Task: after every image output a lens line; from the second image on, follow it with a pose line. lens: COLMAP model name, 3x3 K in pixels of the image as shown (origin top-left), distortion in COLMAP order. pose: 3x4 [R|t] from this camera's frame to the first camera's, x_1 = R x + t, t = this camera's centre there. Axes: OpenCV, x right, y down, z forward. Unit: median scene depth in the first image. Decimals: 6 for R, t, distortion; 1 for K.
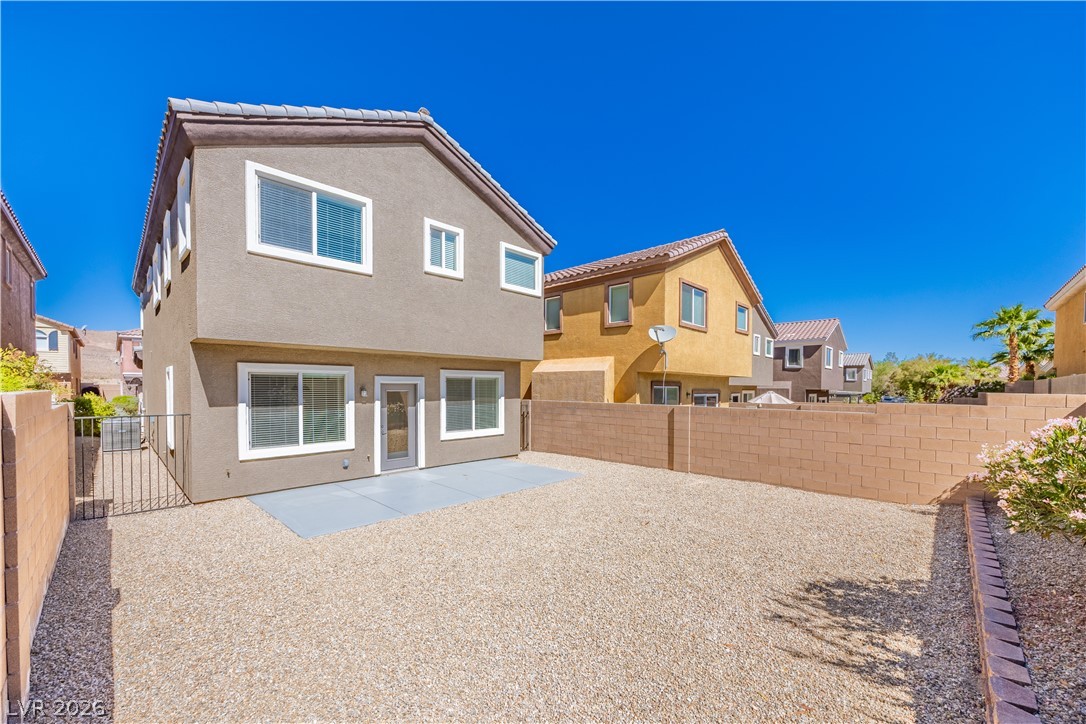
lens RADIAL K [[416.2, 0, 535.6], [0, 416.2, 398.1], [0, 0, 1]] dist [0.000152, -0.000383]
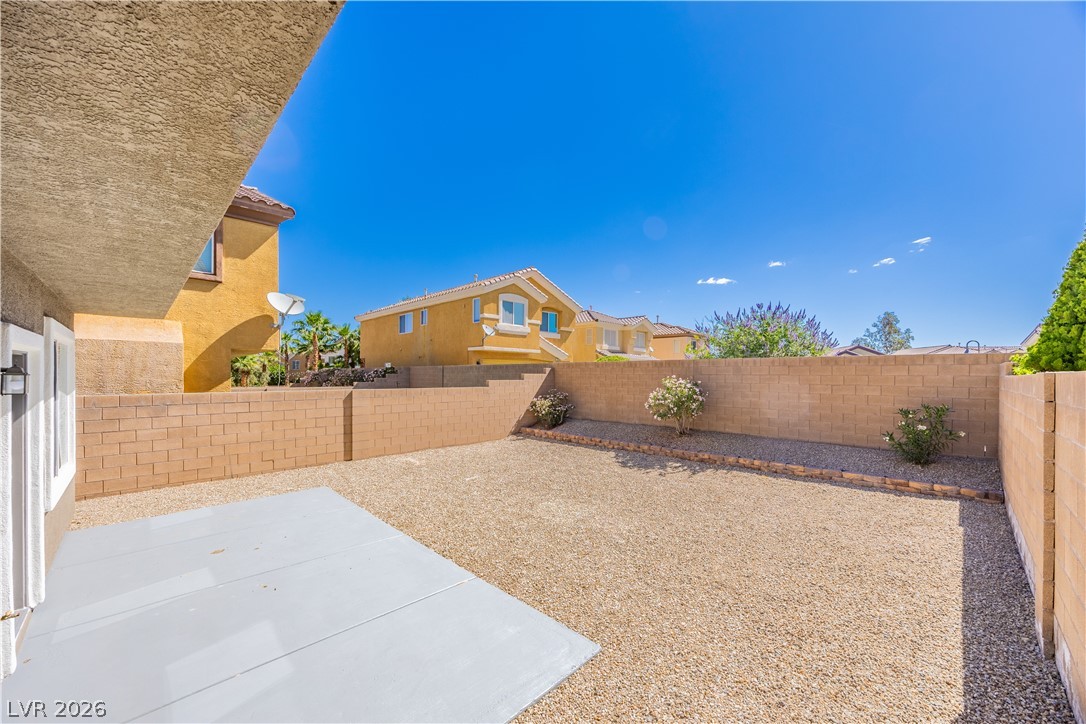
lens RADIAL K [[416.2, 0, 541.7], [0, 416.2, 371.8], [0, 0, 1]] dist [0.000152, -0.000383]
pose [[-0.017104, 0.006221, 0.999834, -0.678617], [0.015725, 0.999859, -0.005952, -0.012812], [-0.999730, 0.015621, -0.017200, 0.658933]]
